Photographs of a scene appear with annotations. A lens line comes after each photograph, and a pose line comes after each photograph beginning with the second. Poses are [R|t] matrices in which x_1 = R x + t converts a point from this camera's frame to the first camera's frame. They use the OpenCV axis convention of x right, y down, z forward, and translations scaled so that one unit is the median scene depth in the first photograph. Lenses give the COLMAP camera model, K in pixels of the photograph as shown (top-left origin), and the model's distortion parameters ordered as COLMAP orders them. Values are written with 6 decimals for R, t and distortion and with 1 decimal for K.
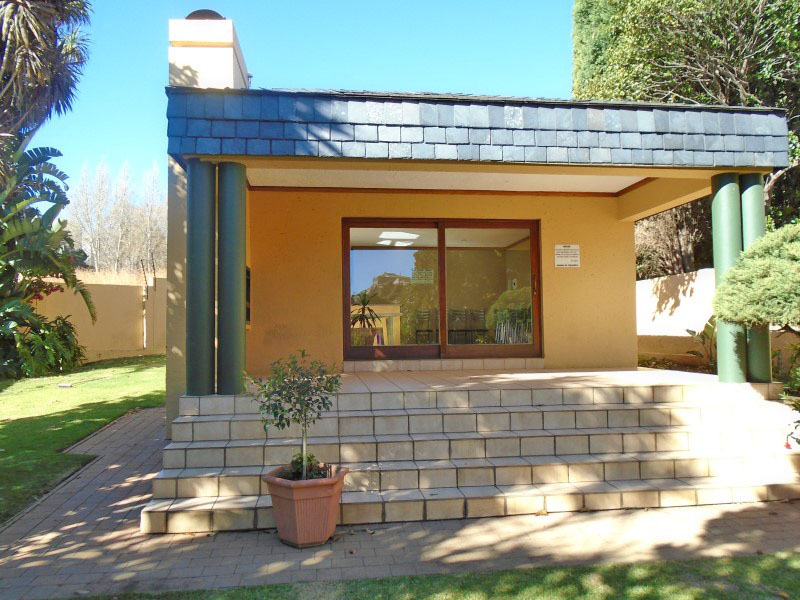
lens RADIAL K [[611.5, 0, 400.0], [0, 611.5, 300.0], [0, 0, 1]] dist [-0.001475, 0.000324]
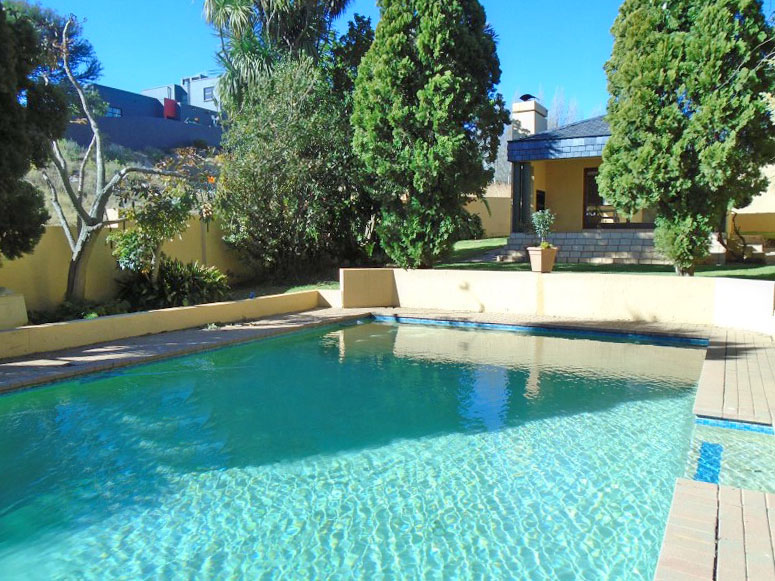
lens RADIAL K [[592.4, 0, 387.5], [0, 592.4, 290.5], [0, 0, 1]] dist [-0.001475, 0.000324]
pose [[0.800465, 0.065684, -0.595770, 0.684261], [0.024211, 0.989623, 0.141636, -0.010528], [0.598891, -0.127799, 0.790568, -1.299670]]
